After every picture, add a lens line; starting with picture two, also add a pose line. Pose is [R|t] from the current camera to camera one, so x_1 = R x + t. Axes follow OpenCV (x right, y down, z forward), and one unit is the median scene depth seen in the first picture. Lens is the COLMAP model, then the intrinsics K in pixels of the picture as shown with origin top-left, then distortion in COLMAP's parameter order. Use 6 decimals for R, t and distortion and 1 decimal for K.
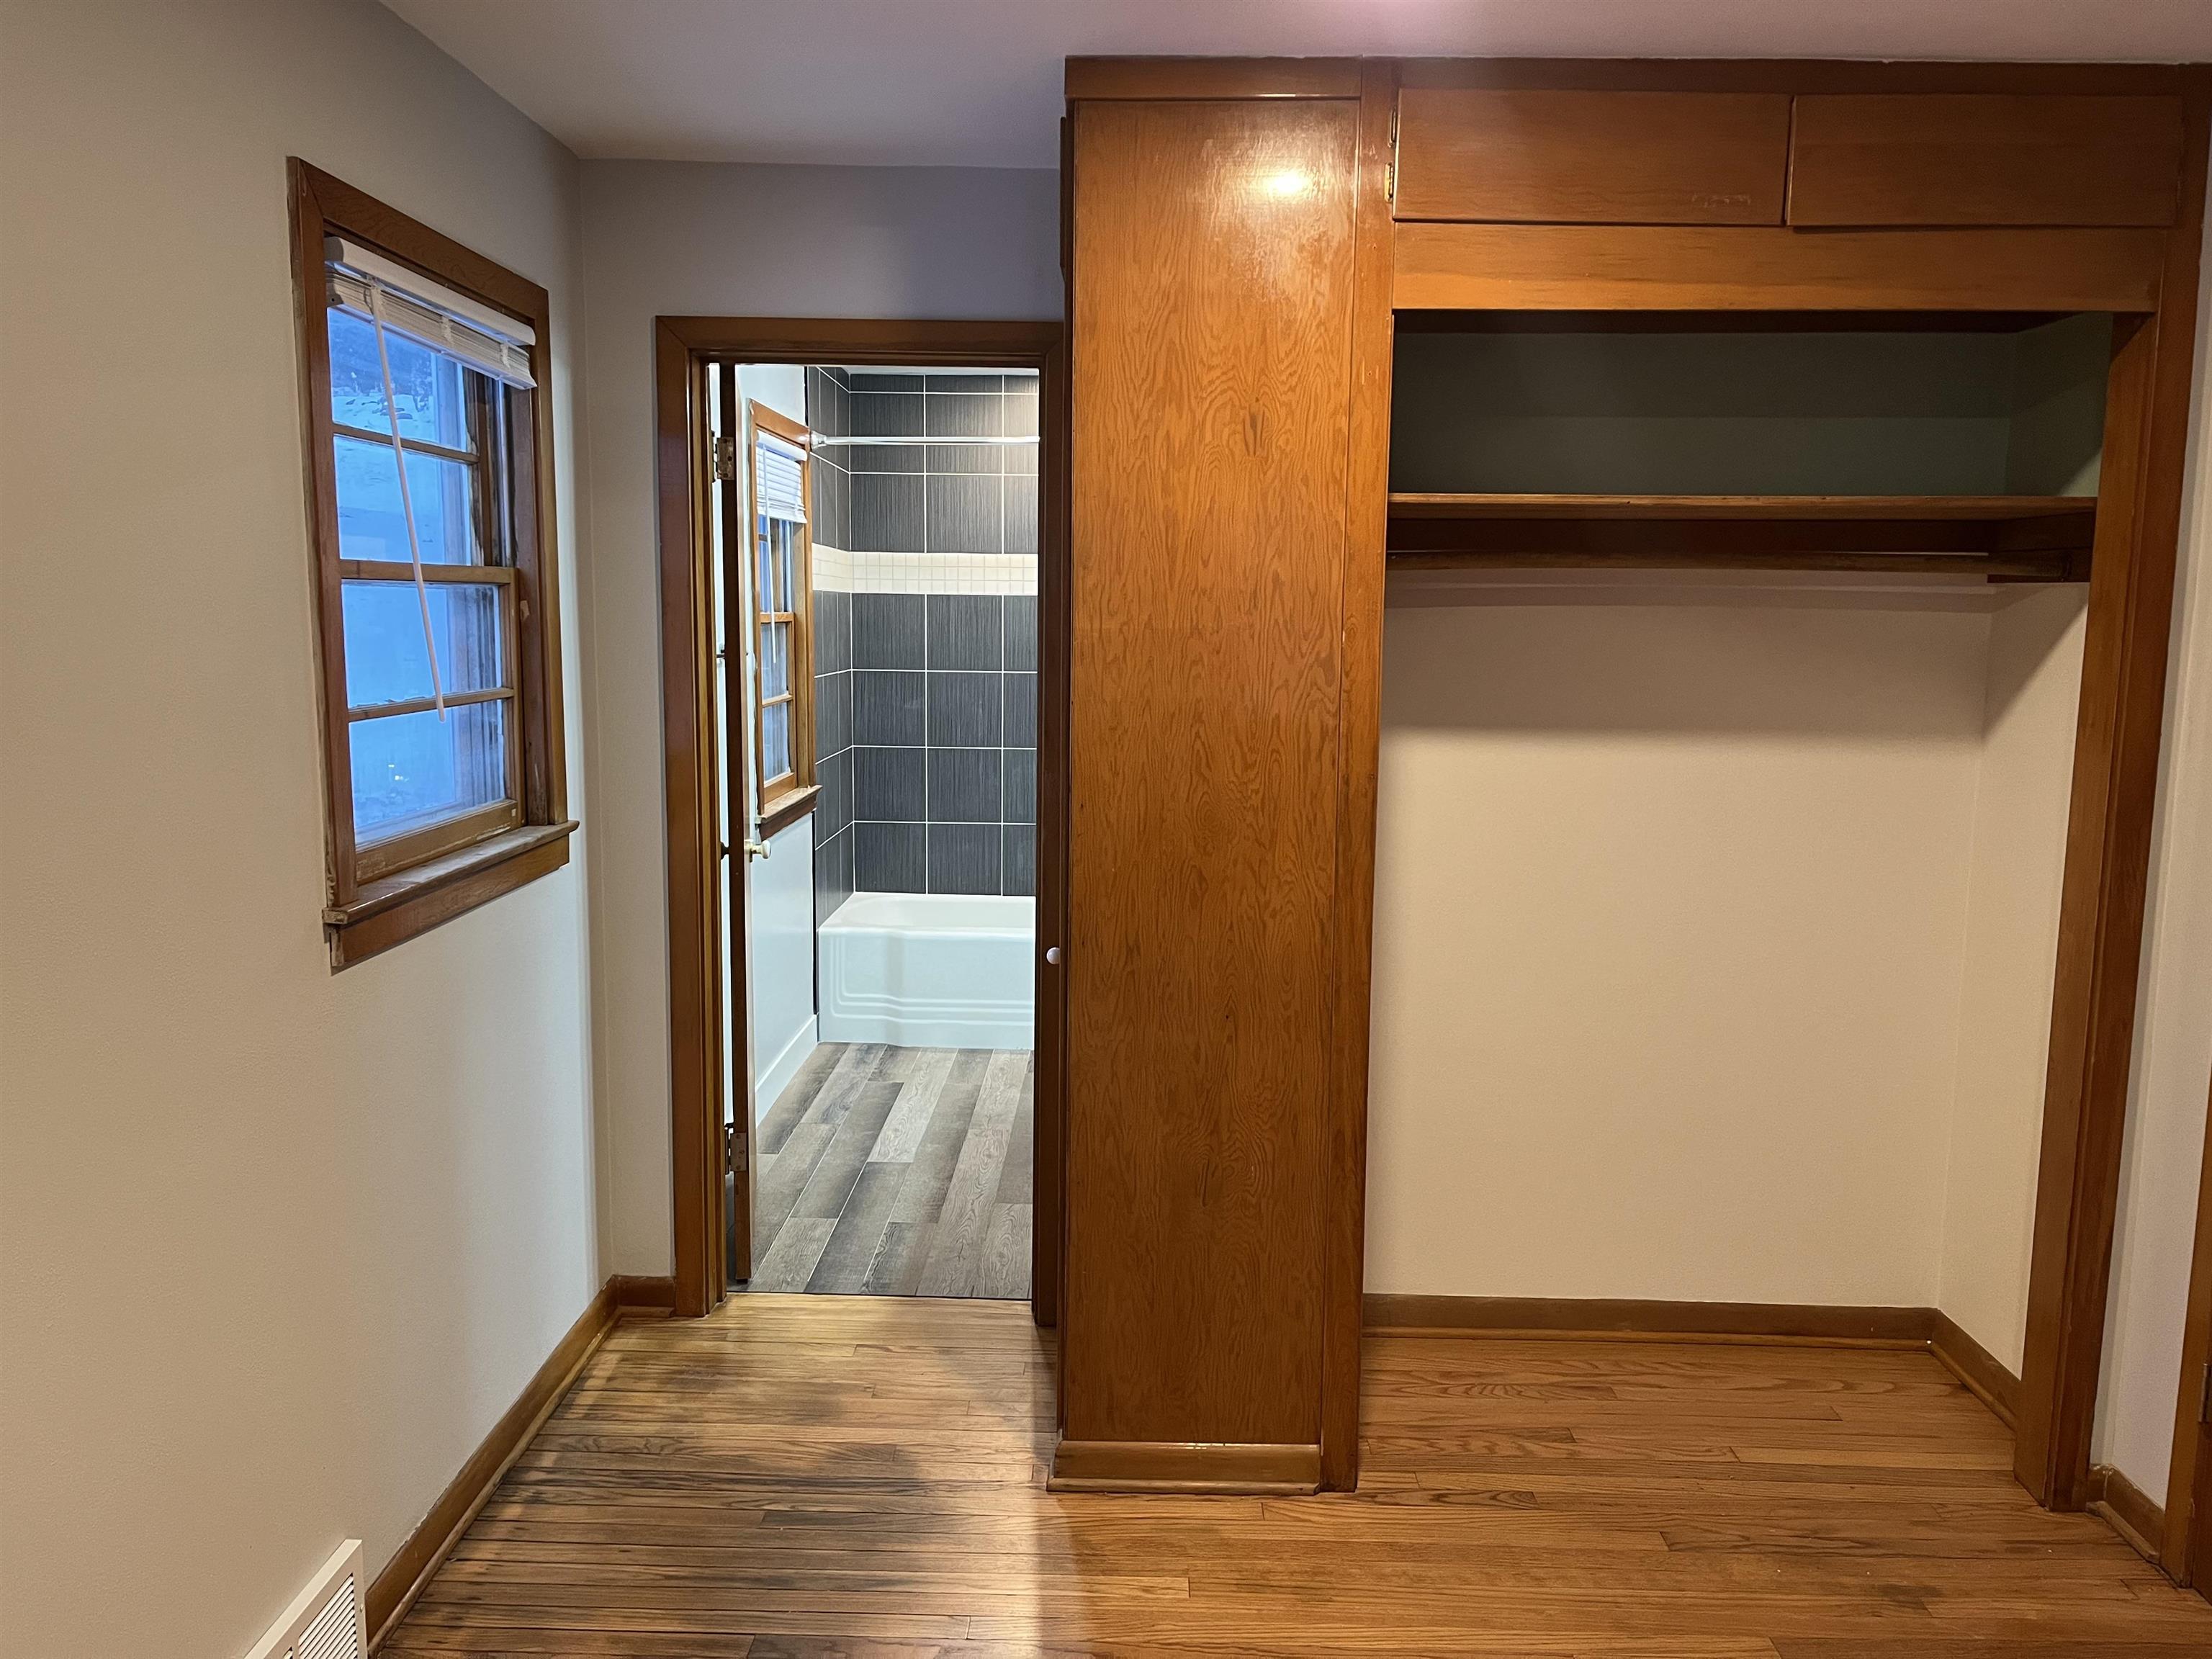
lens RADIAL K [[1663.3, 0, 1104.4], [0, 1663.3, 822.6], [0, 0, 1]] dist [0.071085, -0.100753]
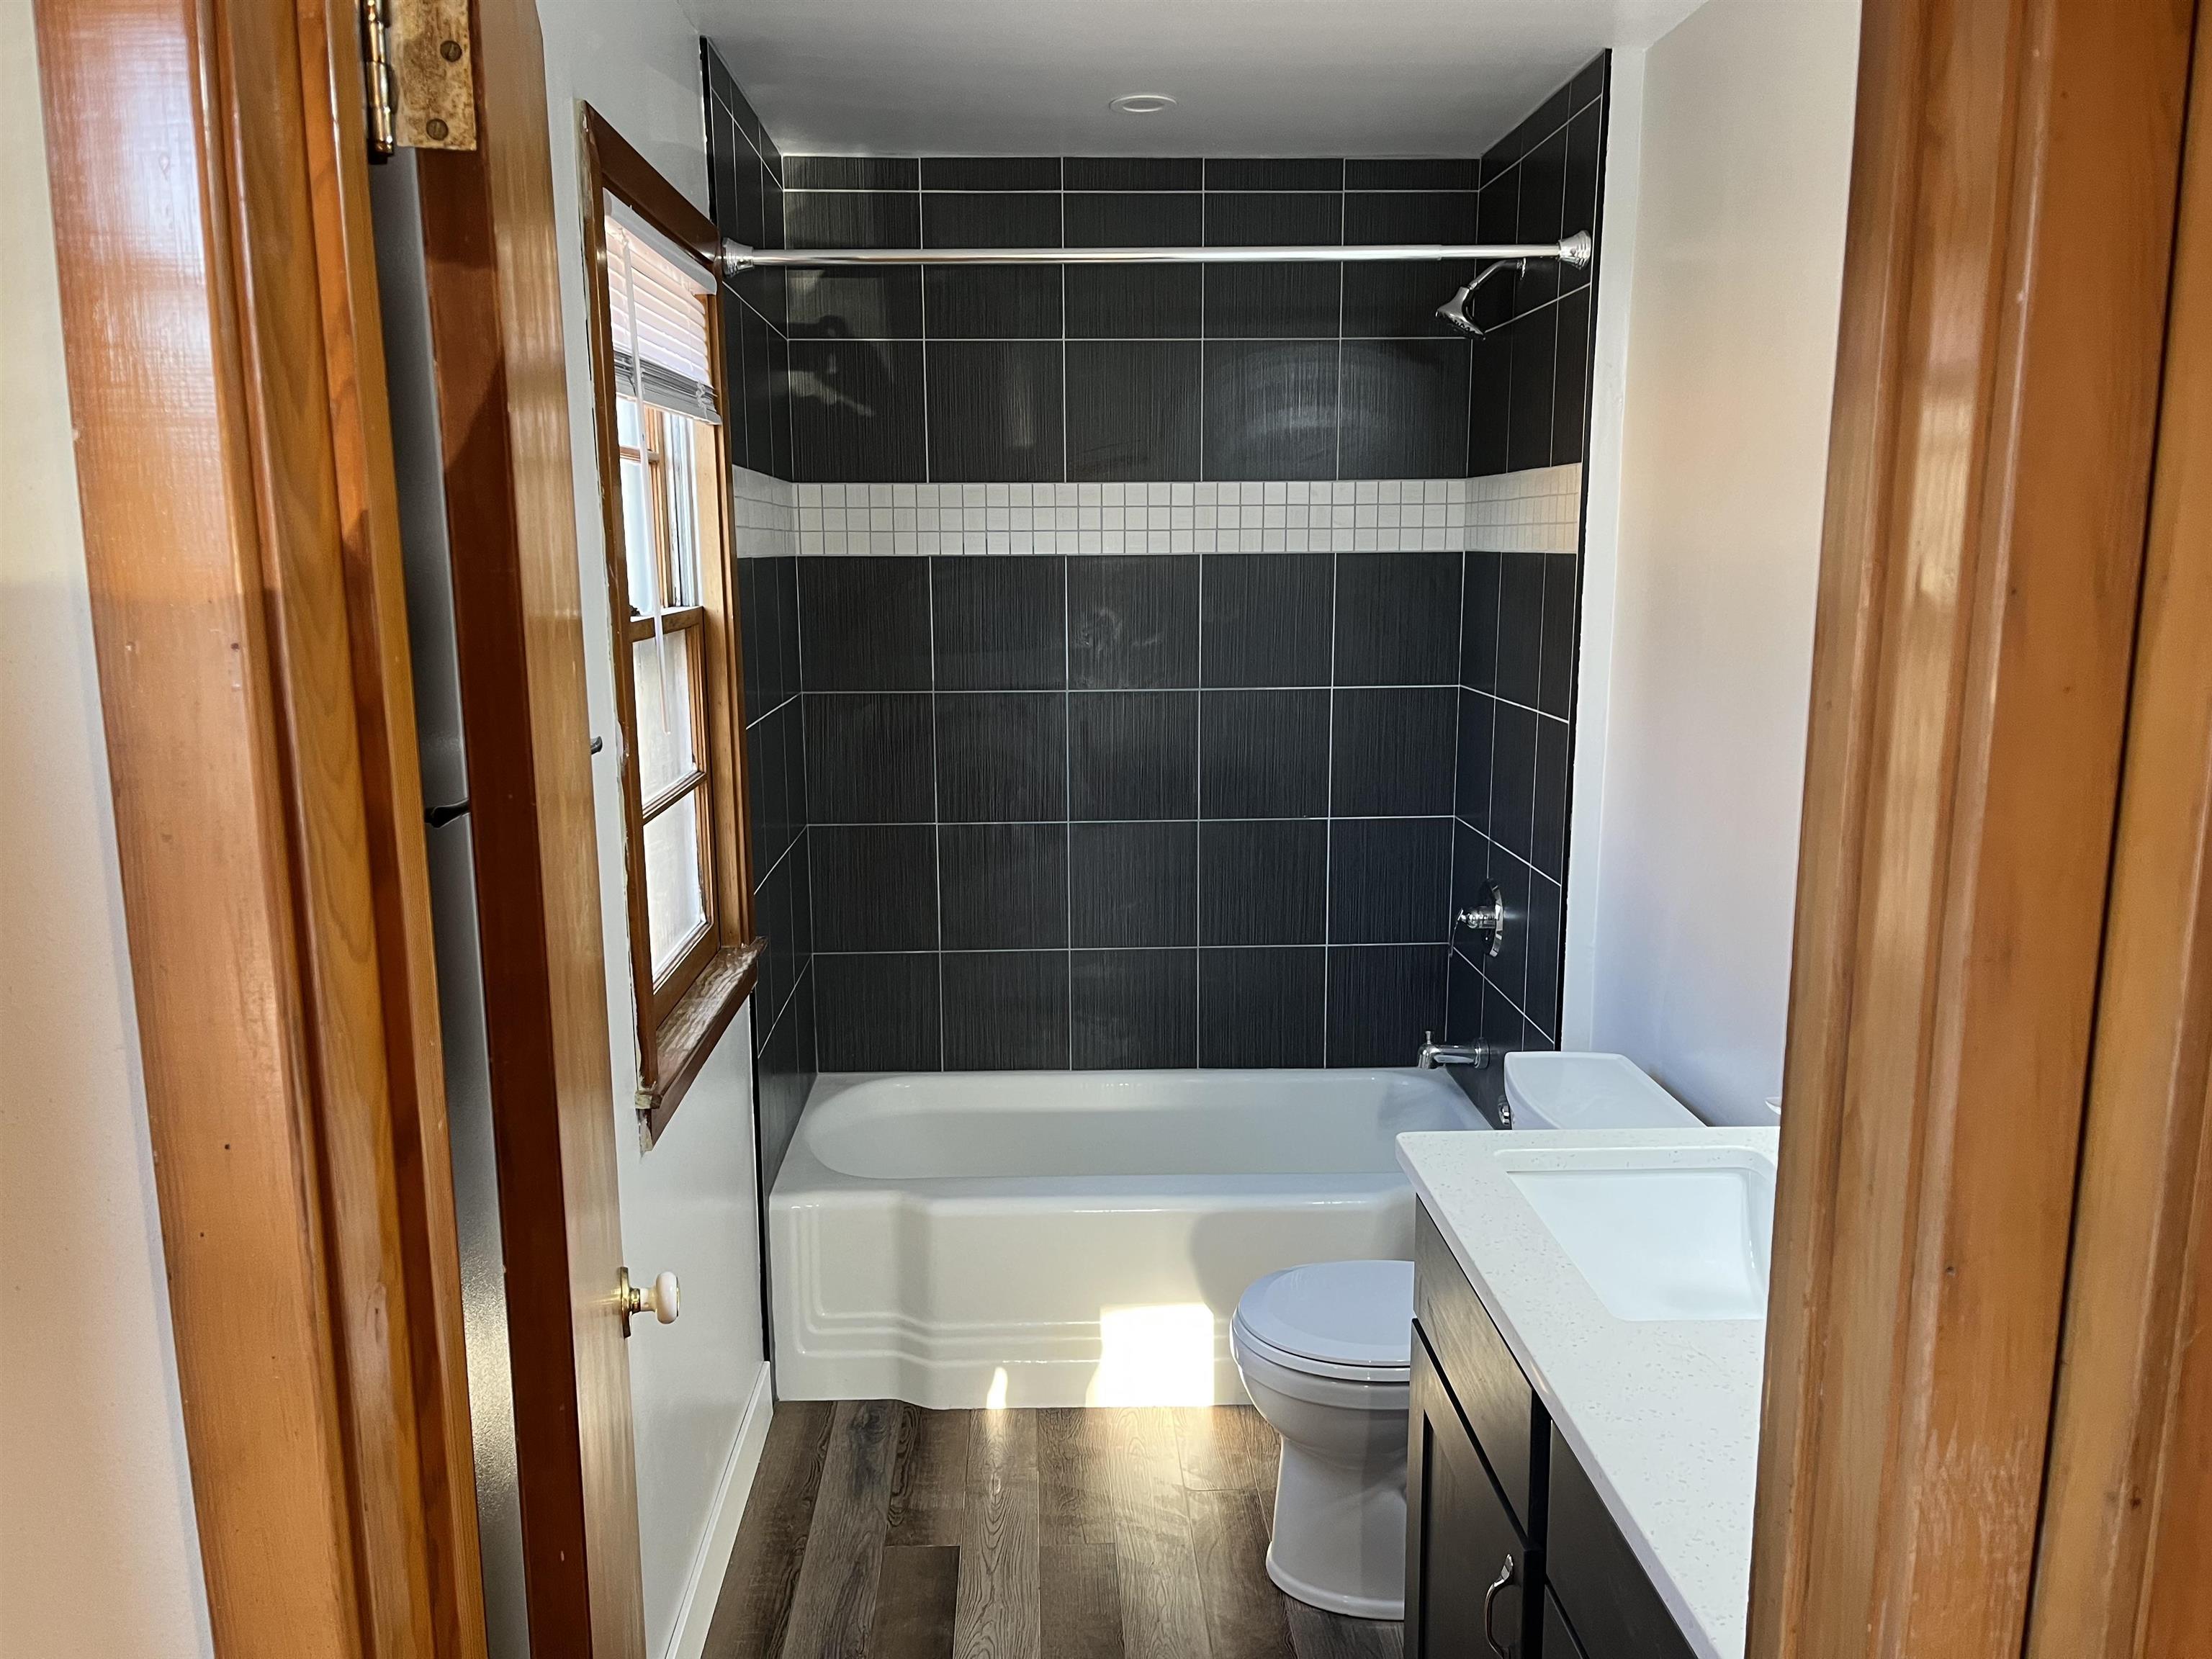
lens RADIAL K [[1663.3, 0, 1105.0], [0, 1663.3, 840.2], [0, 0, 1]] dist [0.071085, -0.100753]
pose [[0.997695, -0.027978, 0.061821, -0.094572], [0.024748, 0.998319, 0.052407, -0.076137], [-0.063183, -0.050756, 0.996710, 0.470547]]
